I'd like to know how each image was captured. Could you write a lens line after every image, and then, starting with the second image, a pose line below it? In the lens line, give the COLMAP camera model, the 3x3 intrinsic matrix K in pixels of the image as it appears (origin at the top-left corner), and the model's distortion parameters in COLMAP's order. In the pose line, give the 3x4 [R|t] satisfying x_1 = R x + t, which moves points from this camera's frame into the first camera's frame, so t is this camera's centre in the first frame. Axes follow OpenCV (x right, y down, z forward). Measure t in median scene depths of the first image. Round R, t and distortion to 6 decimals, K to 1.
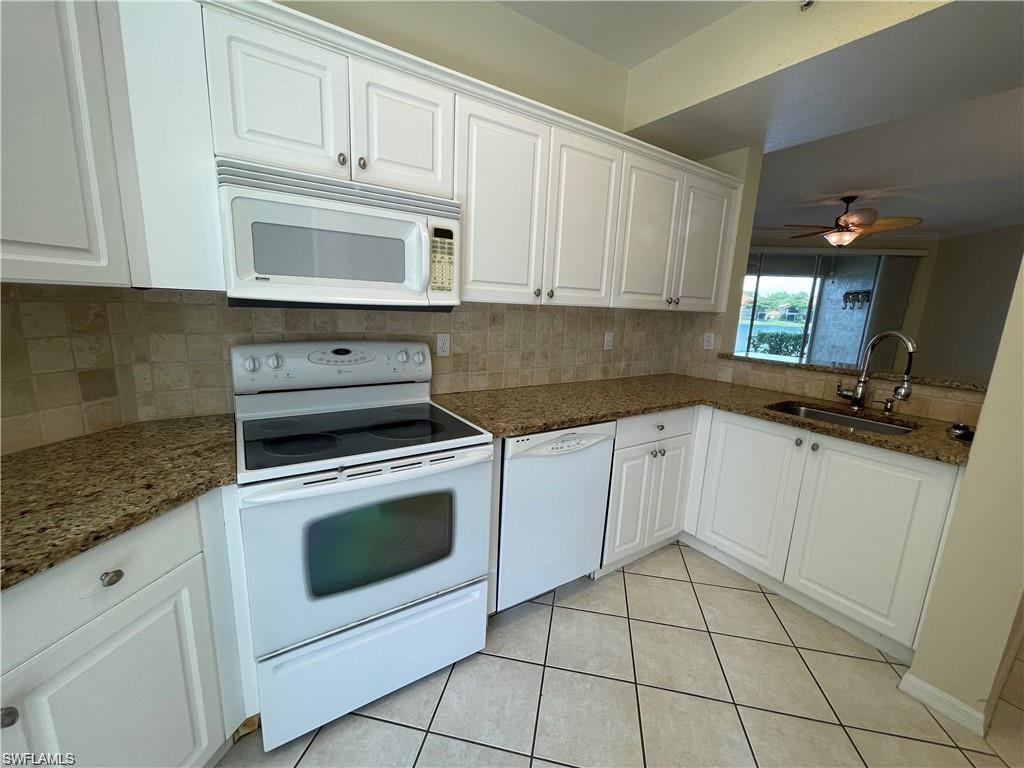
lens RADIAL K [[413.1, 0, 508.9], [0, 413.1, 385.8], [0, 0, 1]] dist [-0.001238, 0.000716]
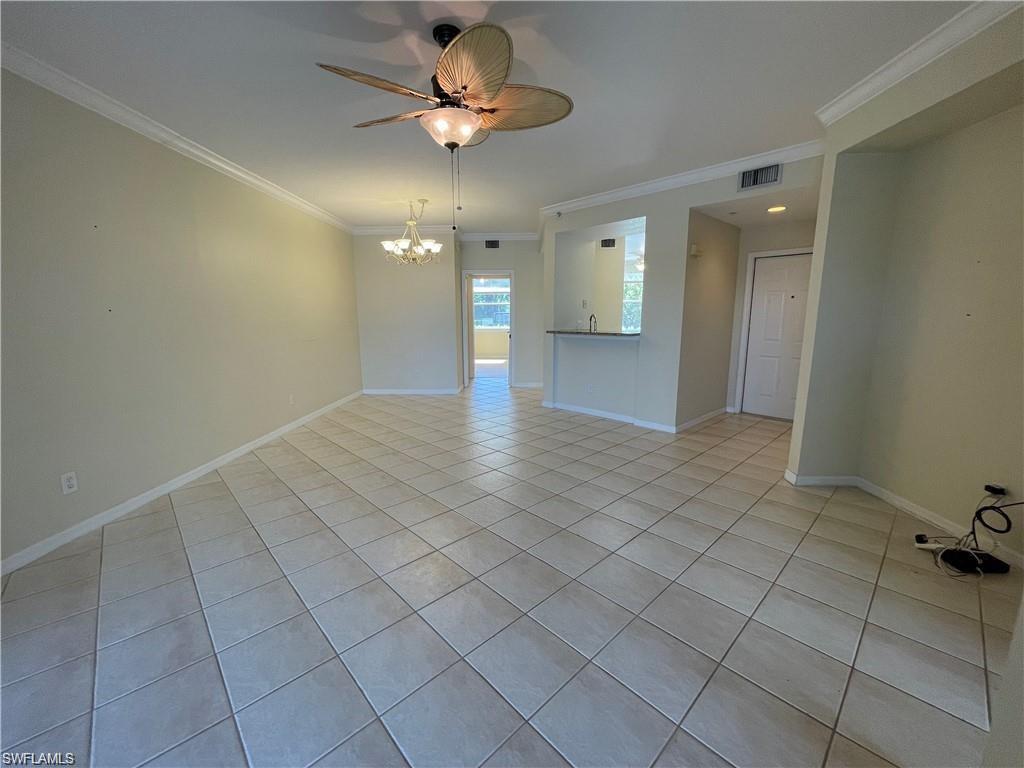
lens RADIAL K [[413.1, 0, 508.9], [0, 413.1, 385.8], [0, 0, 1]] dist [-0.001238, 0.000716]
pose [[-0.984203, -0.004832, -0.176976, 2.433792], [-0.067633, 0.934073, 0.350618, -0.756791], [0.163614, 0.357049, -0.919645, 4.536627]]
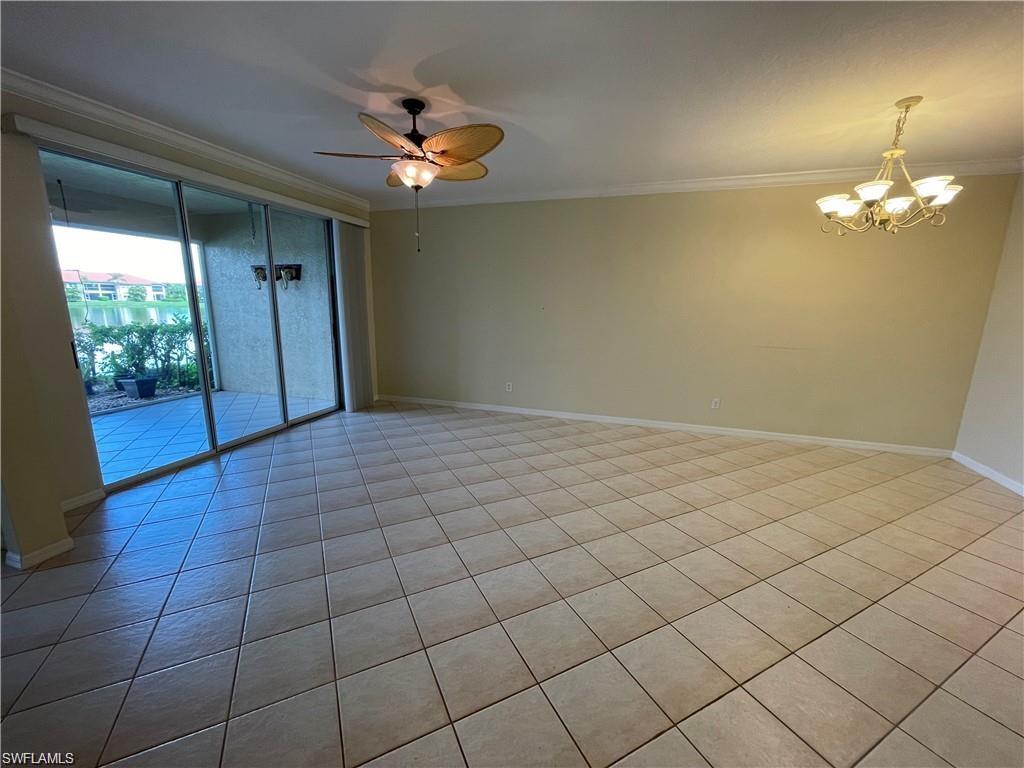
lens RADIAL K [[413.1, 0, 508.9], [0, 413.1, 385.8], [0, 0, 1]] dist [-0.001238, 0.000716]
pose [[0.118179, -0.240489, 0.963431, 0.519983], [0.185835, 0.958444, 0.216448, -0.502111], [-0.975448, 0.153459, 0.157959, 2.434496]]
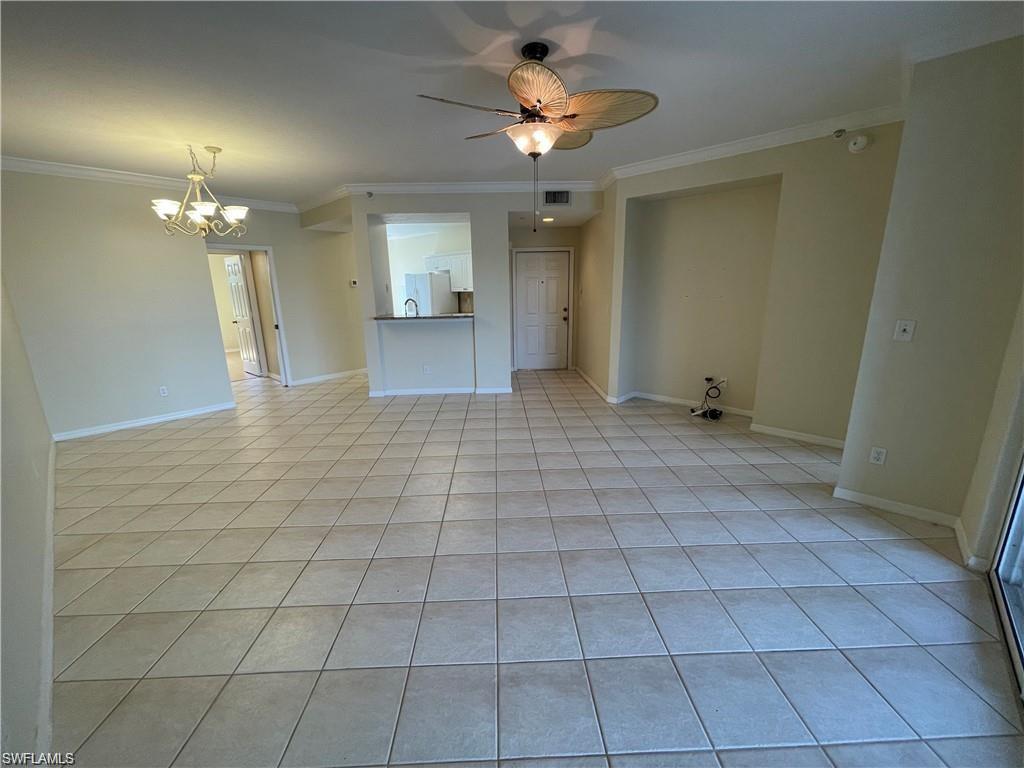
lens RADIAL K [[413.1, 0, 508.9], [0, 413.1, 385.8], [0, 0, 1]] dist [-0.001238, 0.000716]
pose [[-0.522147, 0.173202, -0.835083, 3.820868], [-0.168296, 0.938982, 0.299981, -0.655945], [0.836086, 0.297175, -0.461137, 3.826008]]
